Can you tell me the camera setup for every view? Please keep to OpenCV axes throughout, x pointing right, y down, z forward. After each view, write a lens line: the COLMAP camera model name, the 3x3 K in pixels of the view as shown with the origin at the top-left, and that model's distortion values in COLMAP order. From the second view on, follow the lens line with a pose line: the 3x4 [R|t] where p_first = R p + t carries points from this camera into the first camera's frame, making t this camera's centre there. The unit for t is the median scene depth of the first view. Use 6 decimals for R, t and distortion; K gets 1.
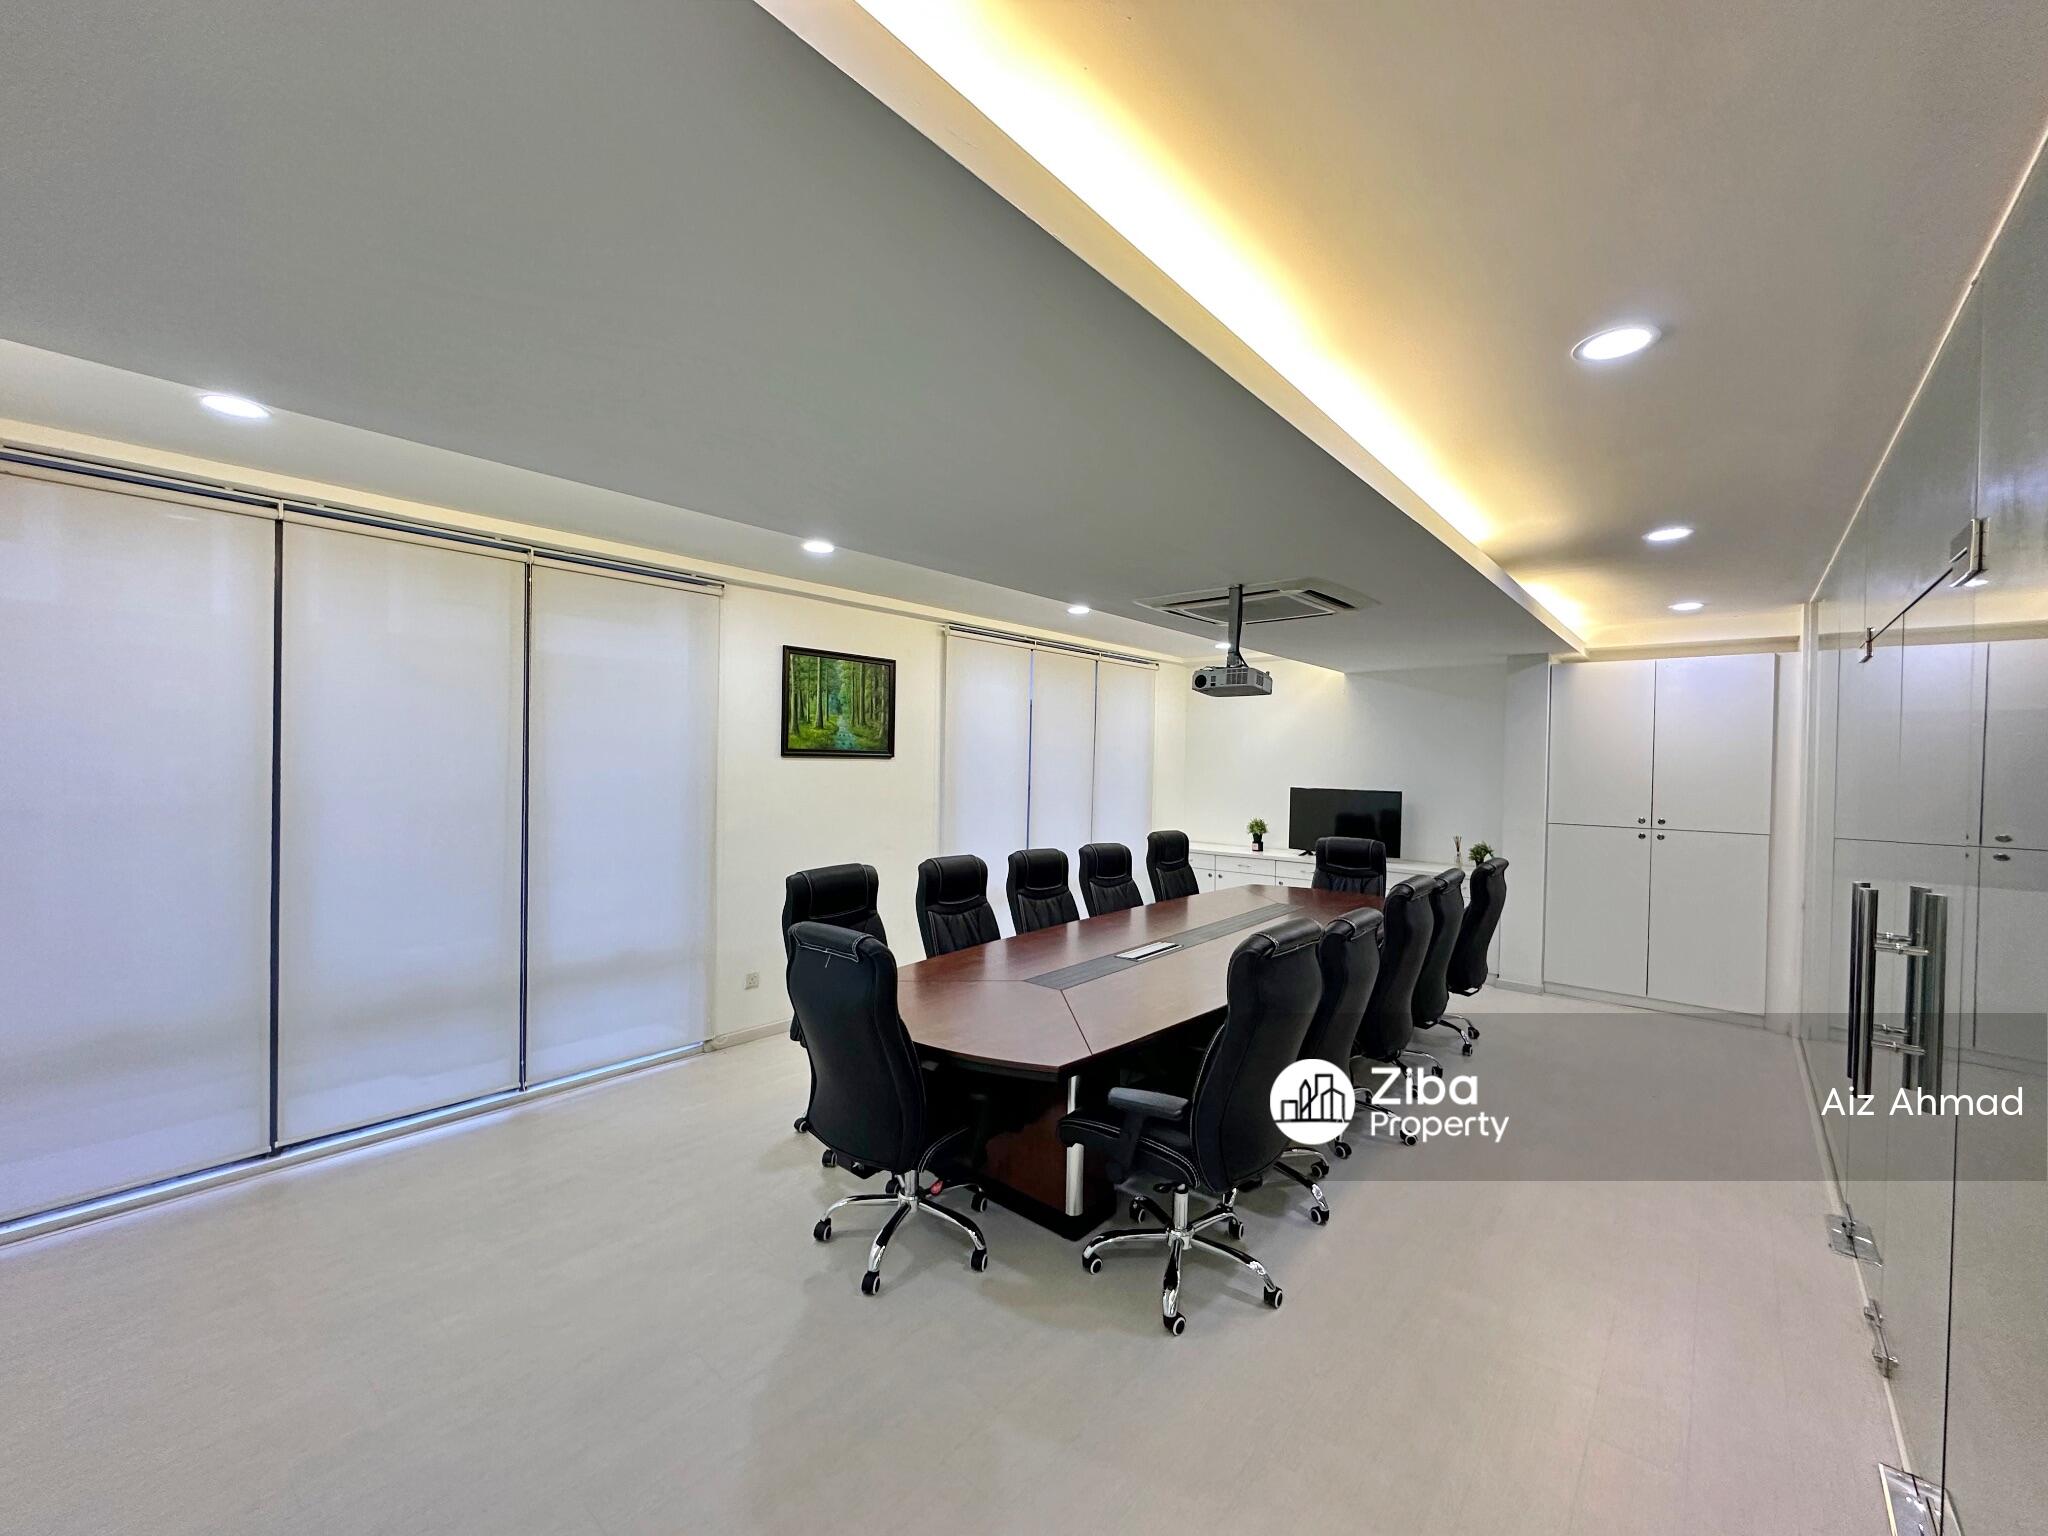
lens RADIAL K [[822.3, 0, 1024.5], [0, 822.3, 770.1], [0, 0, 1]] dist [-0.003539, 0.000048]
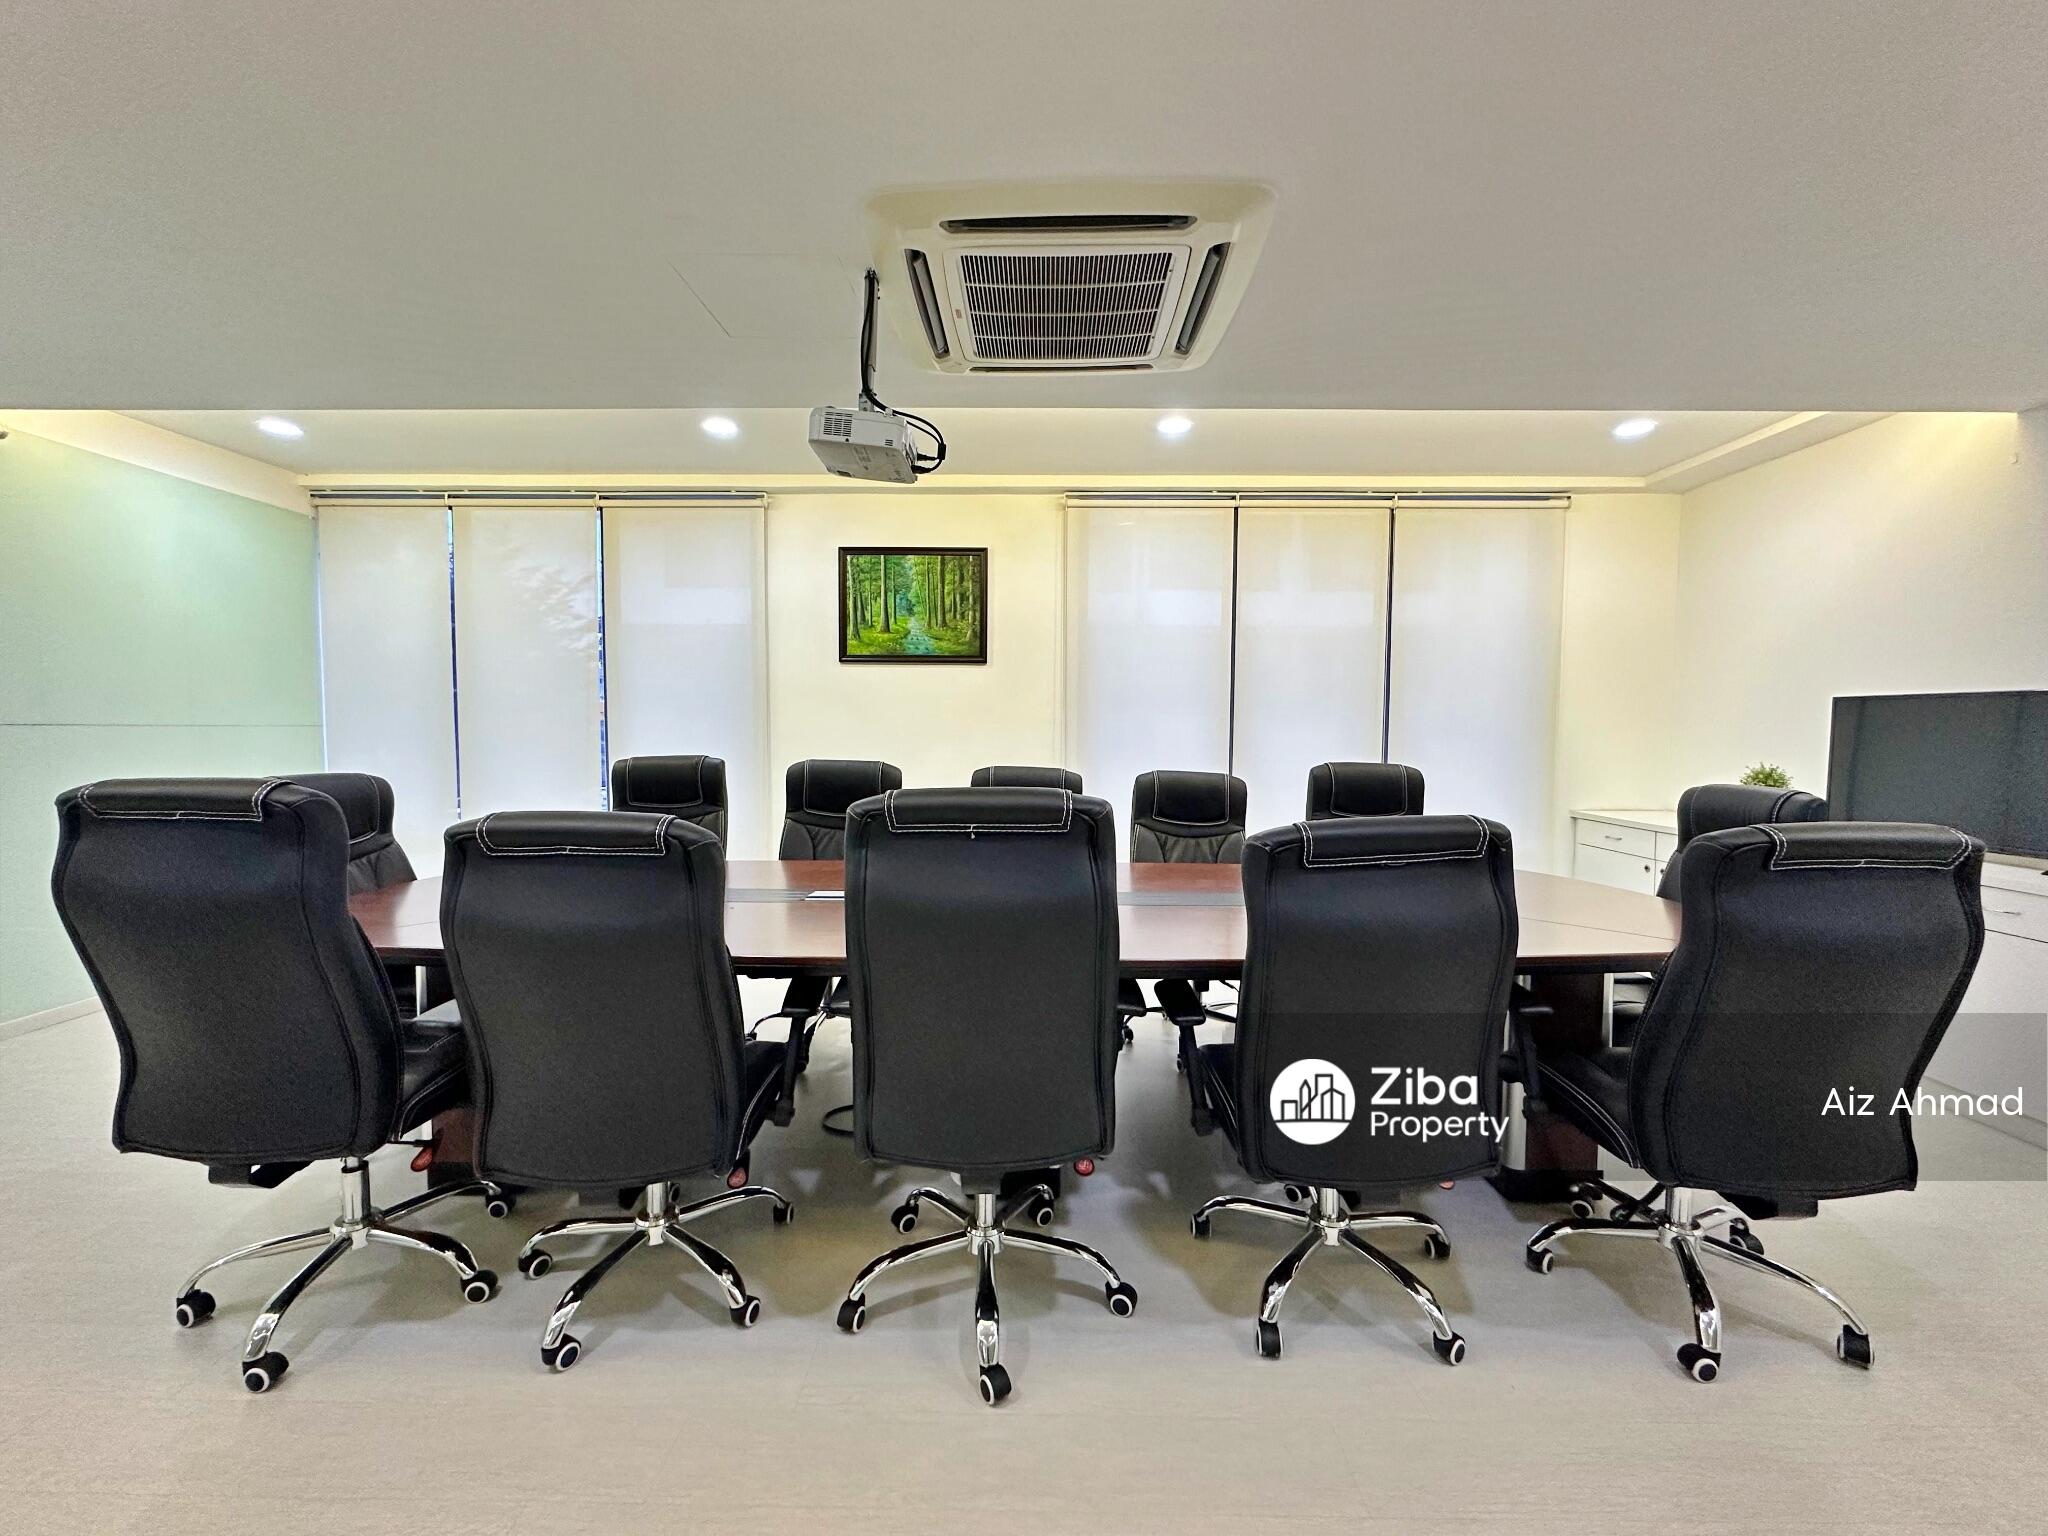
lens RADIAL K [[822.3, 0, 1028.1], [0, 822.3, 777.8], [0, 0, 1]] dist [-0.003539, 0.000048]
pose [[0.643928, 0.033591, -0.764349, 0.569201], [-0.006734, 0.999246, 0.038241, 0.076592], [0.765057, -0.019477, 0.643668, 0.519223]]
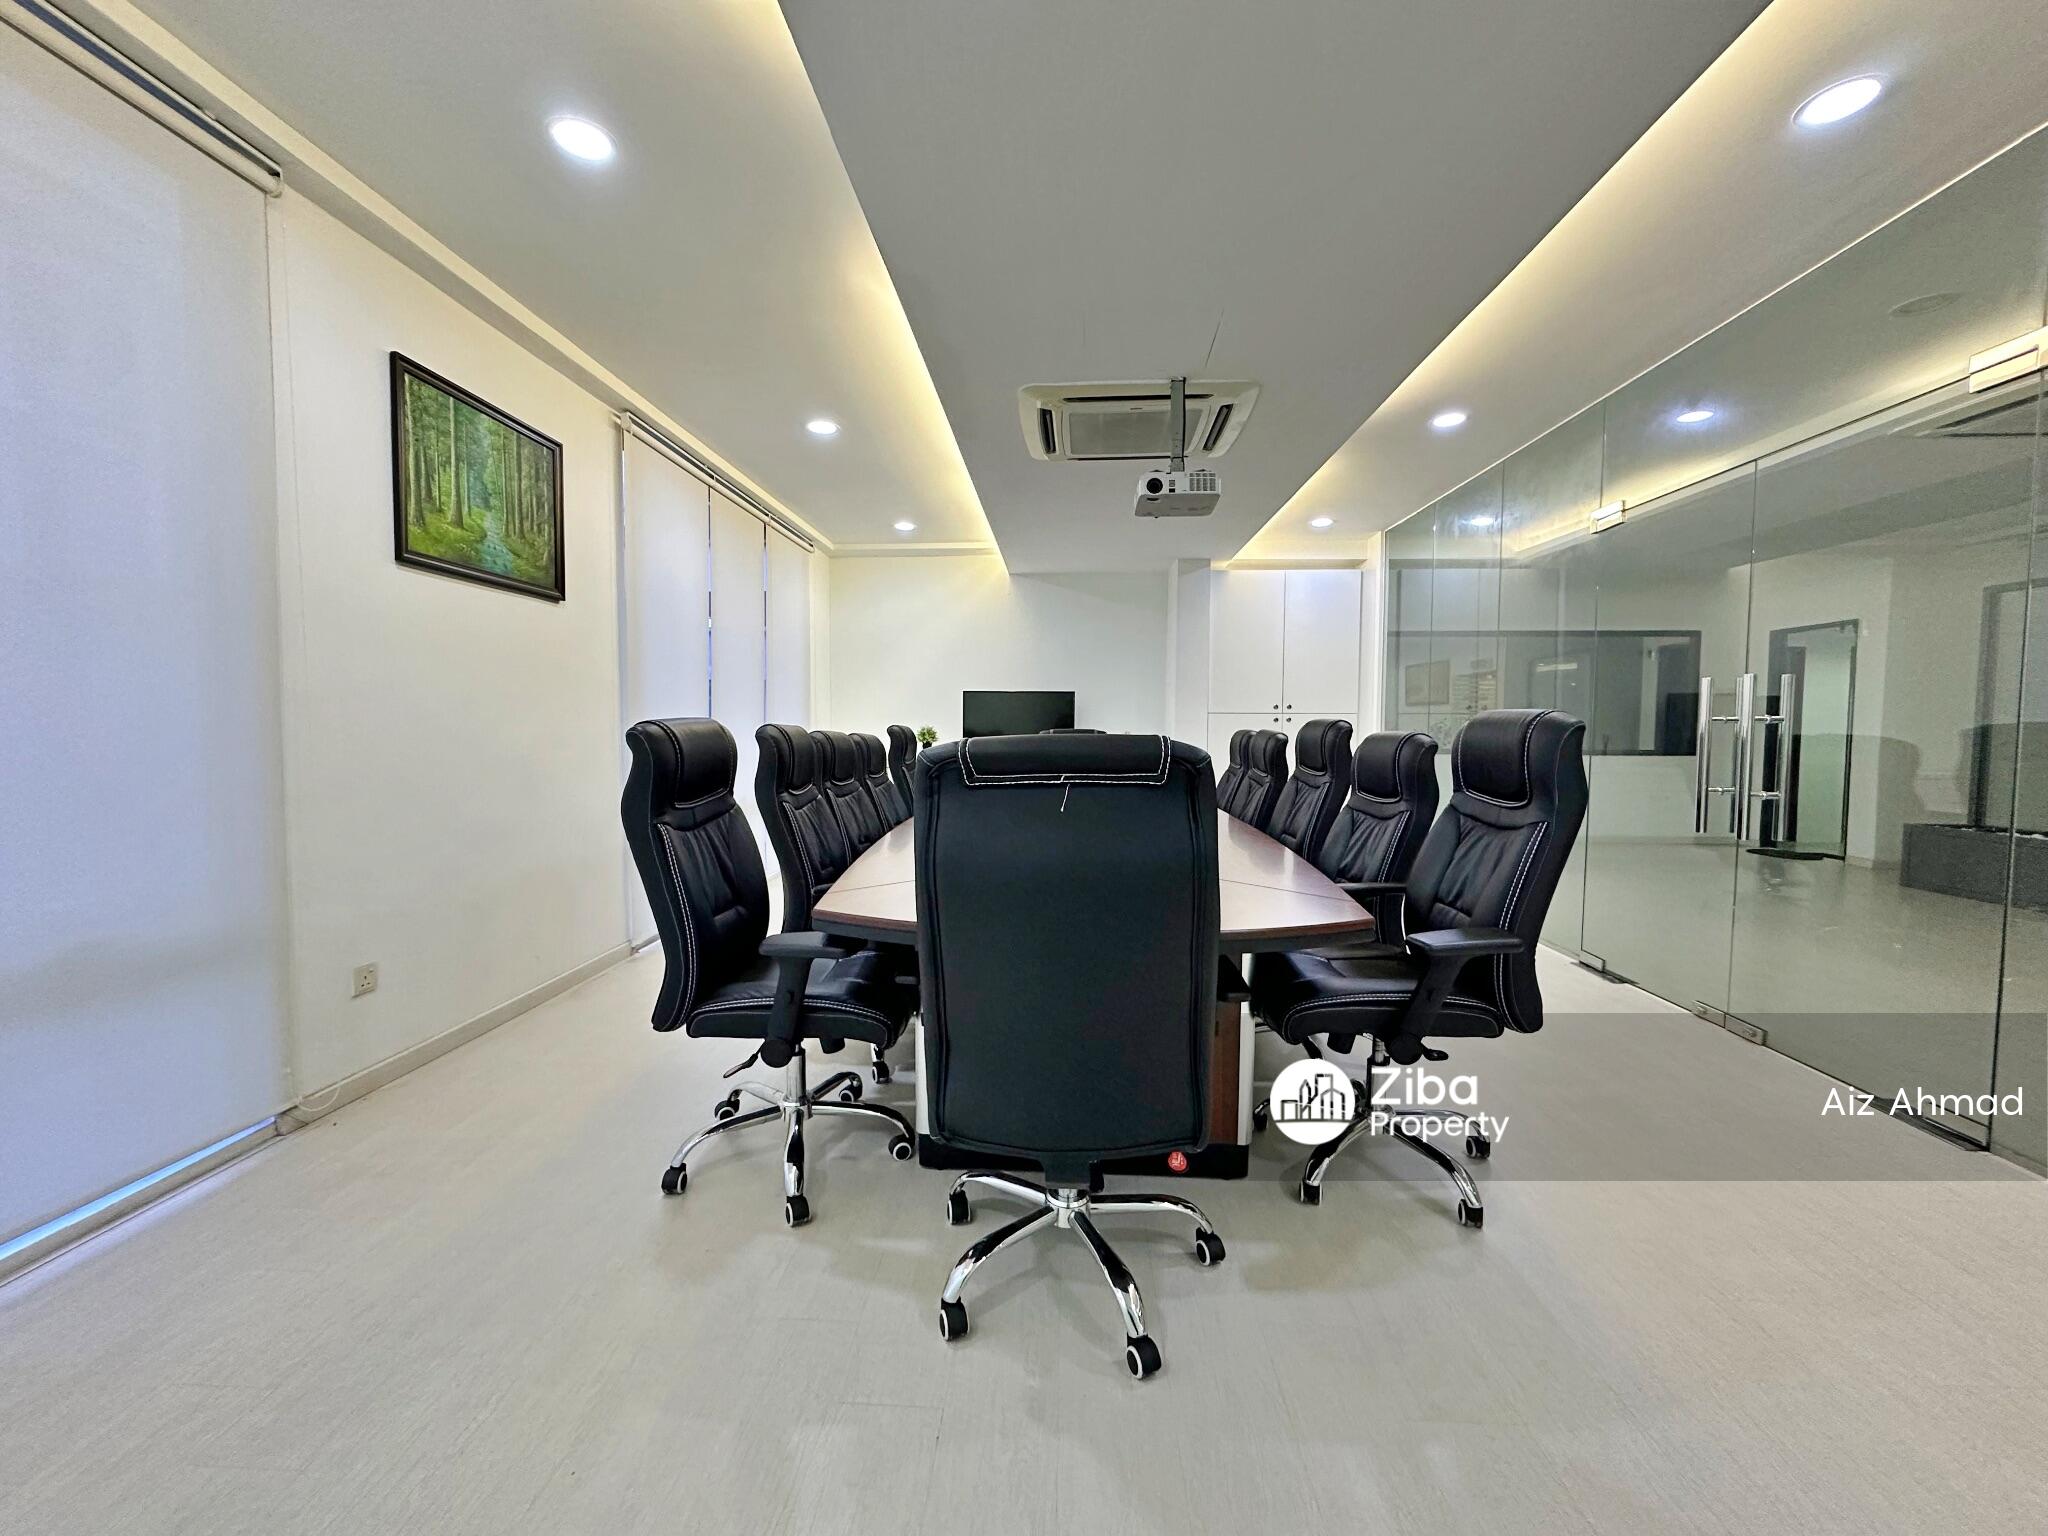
lens RADIAL K [[822.3, 0, 1027.3], [0, 822.3, 766.7], [0, 0, 1]] dist [-0.003539, 0.000048]
pose [[0.792234, -0.042654, 0.608724, -0.288385], [0.017498, 0.998732, 0.047209, 0.094981], [-0.609966, -0.026749, 0.791976, 0.304479]]
